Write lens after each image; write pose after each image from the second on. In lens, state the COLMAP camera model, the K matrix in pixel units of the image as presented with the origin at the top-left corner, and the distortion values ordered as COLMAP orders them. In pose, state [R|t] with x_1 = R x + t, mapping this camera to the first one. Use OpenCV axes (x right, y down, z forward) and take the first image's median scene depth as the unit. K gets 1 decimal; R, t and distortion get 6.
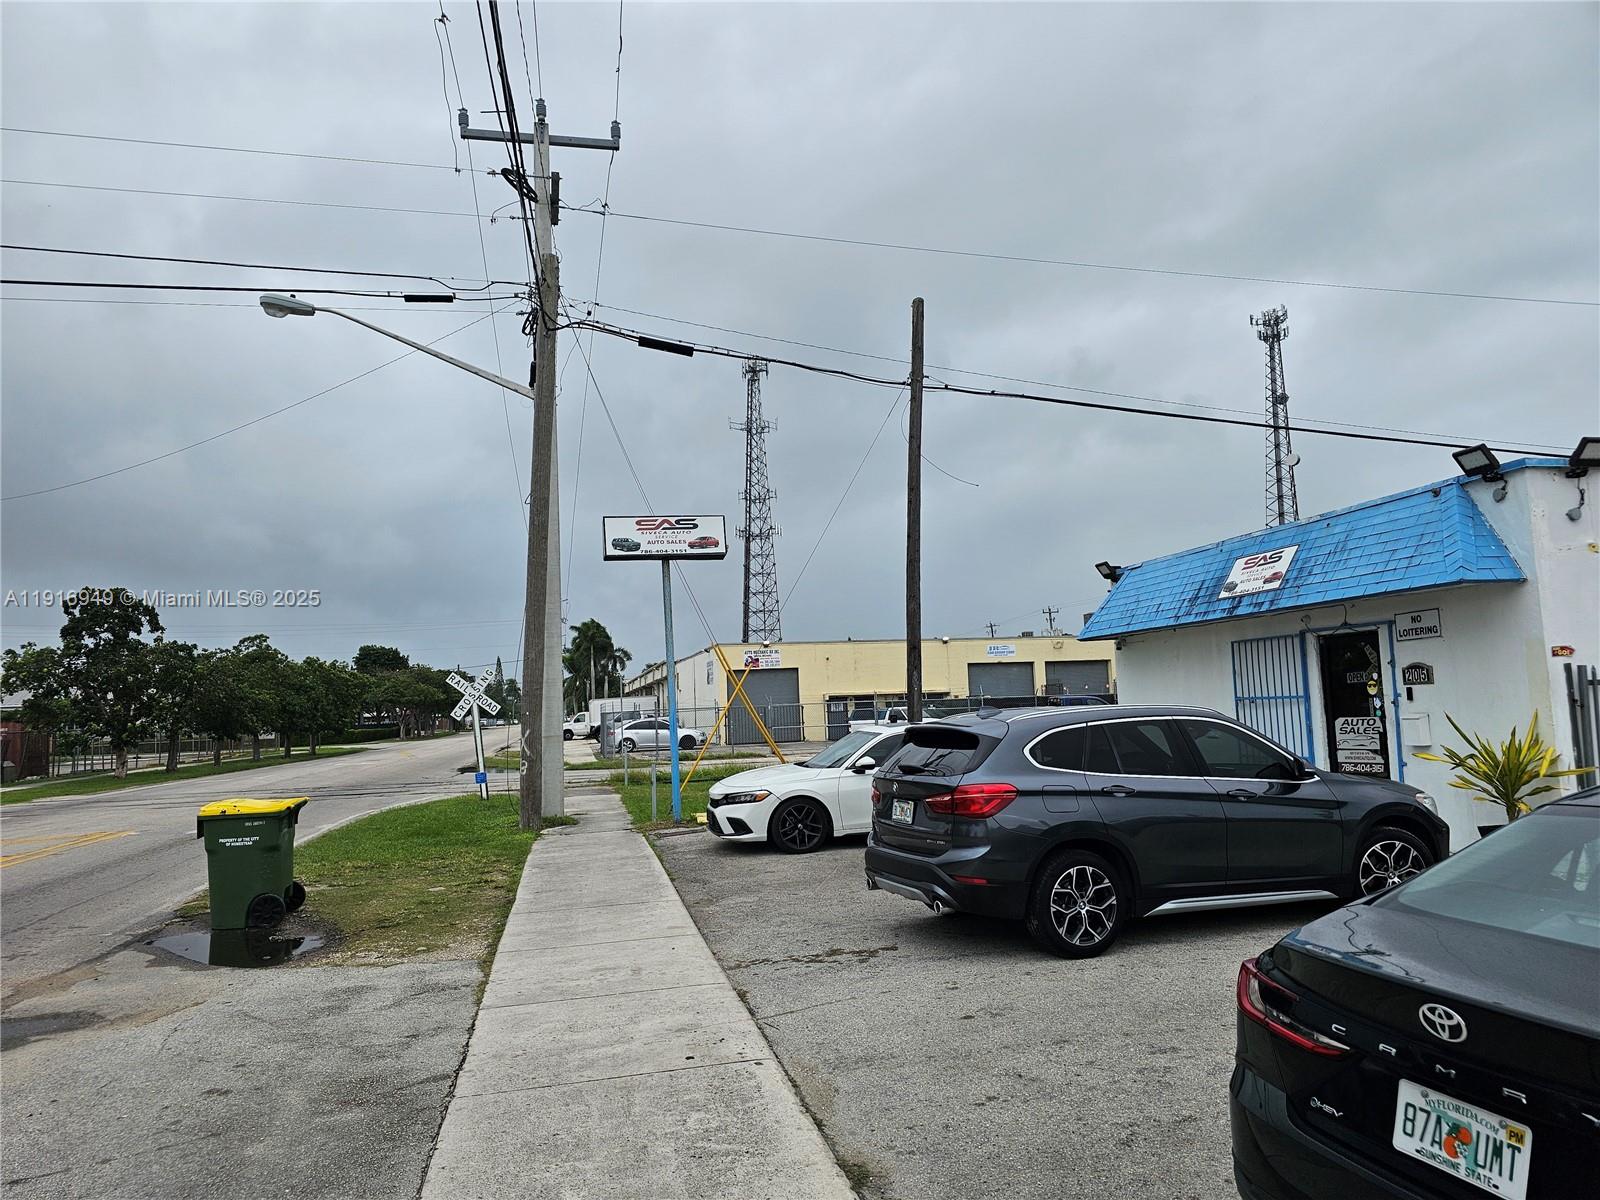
lens RADIAL K [[1062.5, 0, 789.6], [0, 1062.5, 619.4], [0, 0, 1]] dist [0.065450, -0.053240]
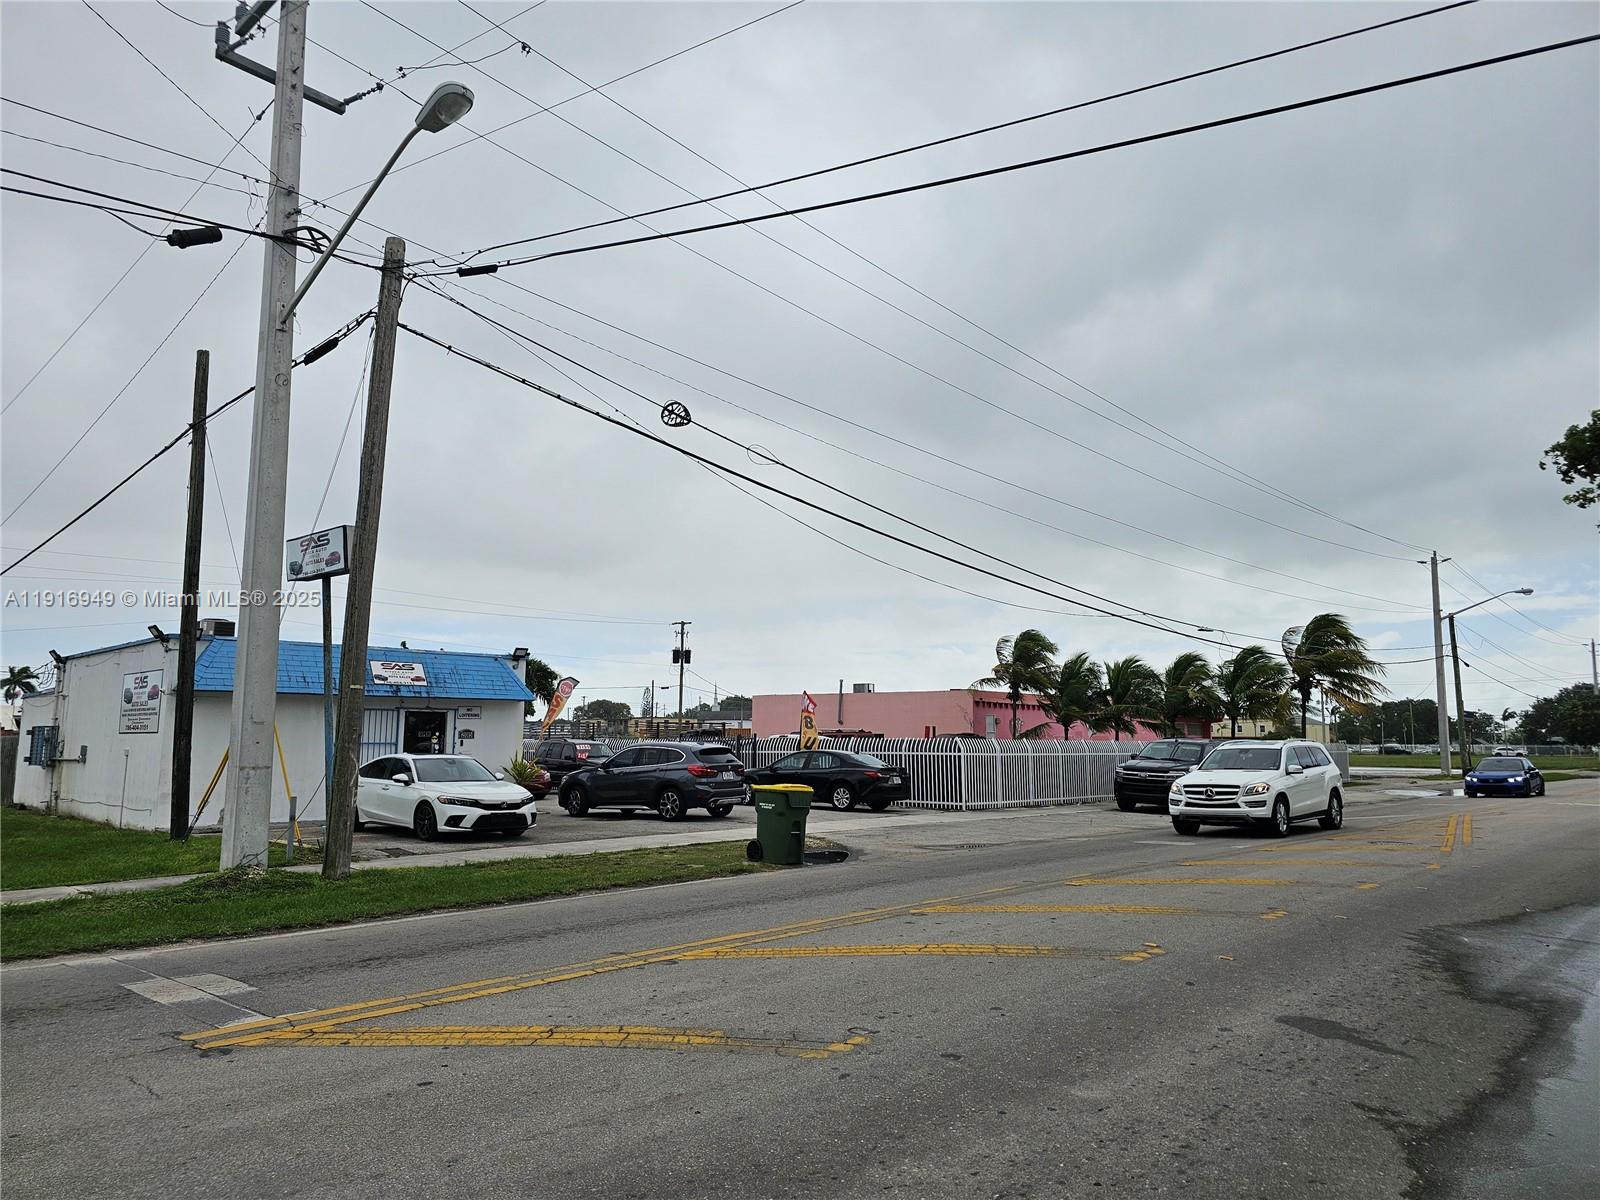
lens RADIAL K [[1062.5, 0, 785.8], [0, 1062.5, 593.1], [0, 0, 1]] dist [0.065450, -0.053240]
pose [[-0.577196, 0.146376, 0.803380, -1.708798], [-0.049451, 0.975733, -0.213307, 0.215197], [-0.815107, -0.162848, -0.555950, 1.817712]]
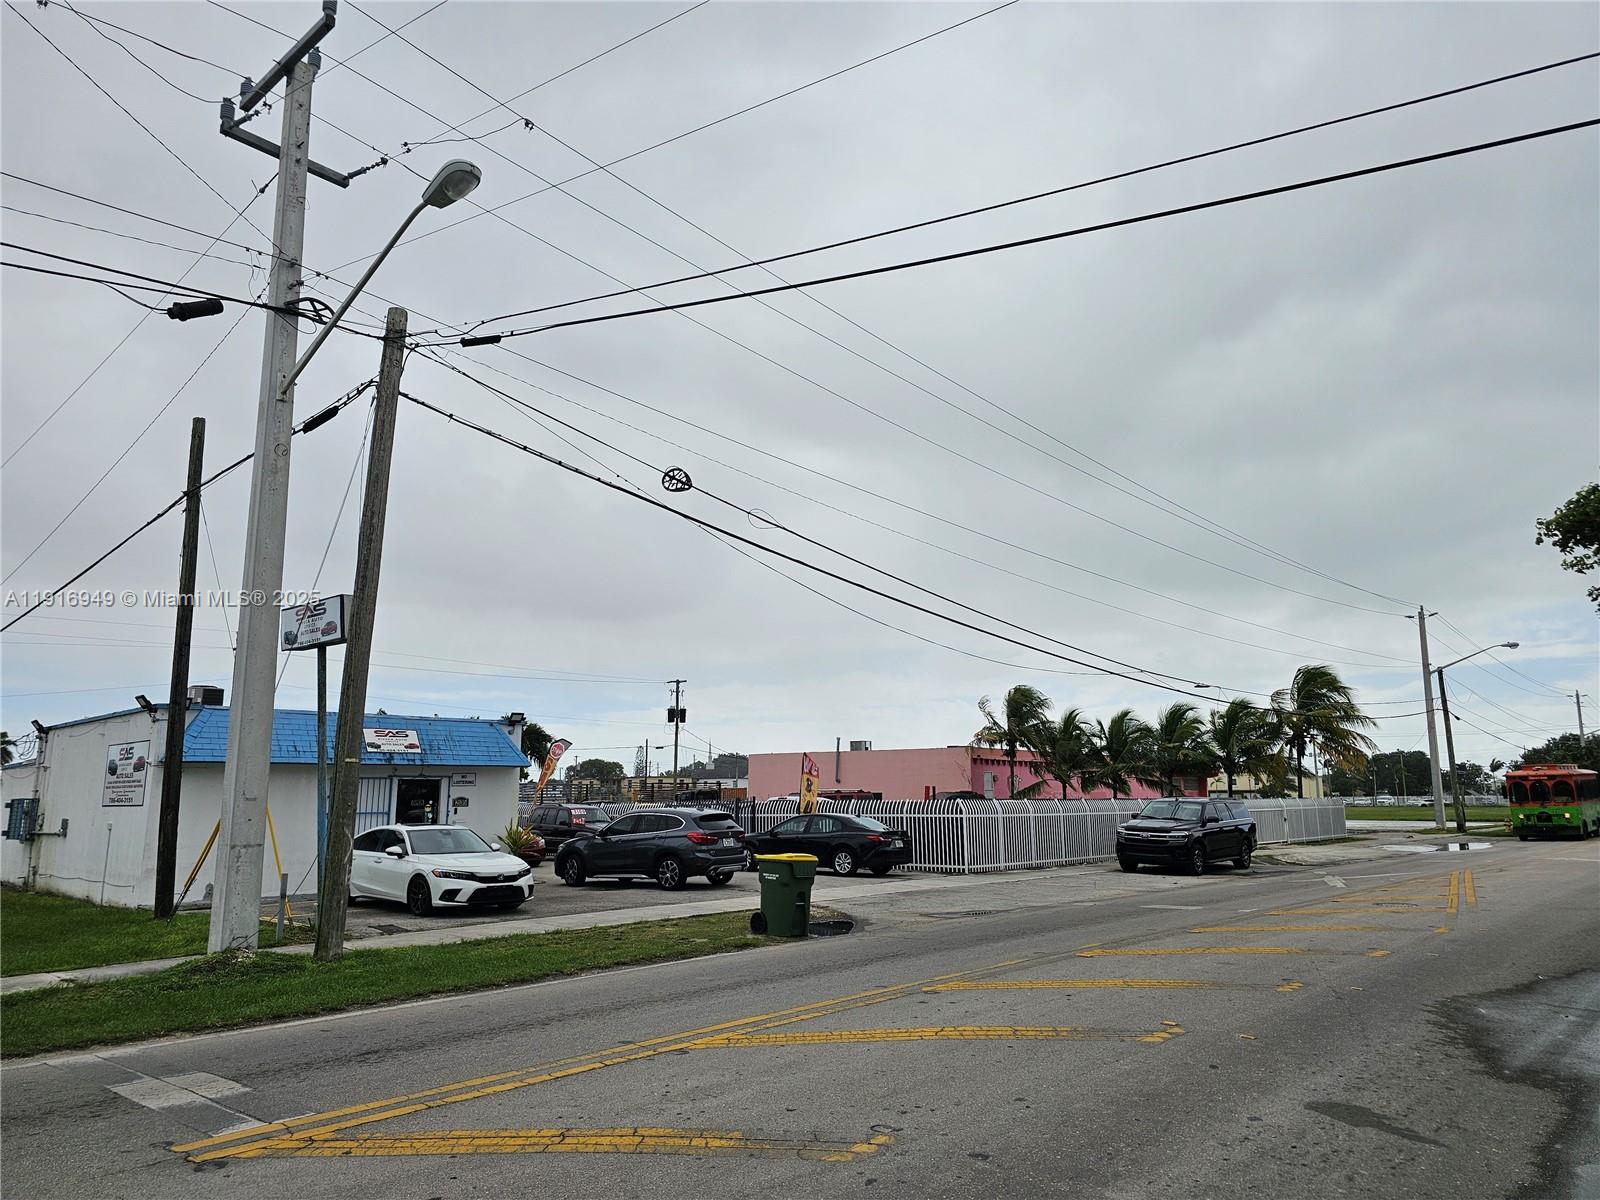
lens RADIAL K [[1062.5, 0, 803.3], [0, 1062.5, 595.7], [0, 0, 1]] dist [0.065450, -0.053240]
pose [[-0.593919, 0.189537, 0.781880, -1.698746], [-0.037644, 0.964241, -0.262338, 0.200765], [-0.803643, -0.185241, -0.565547, 1.827287]]
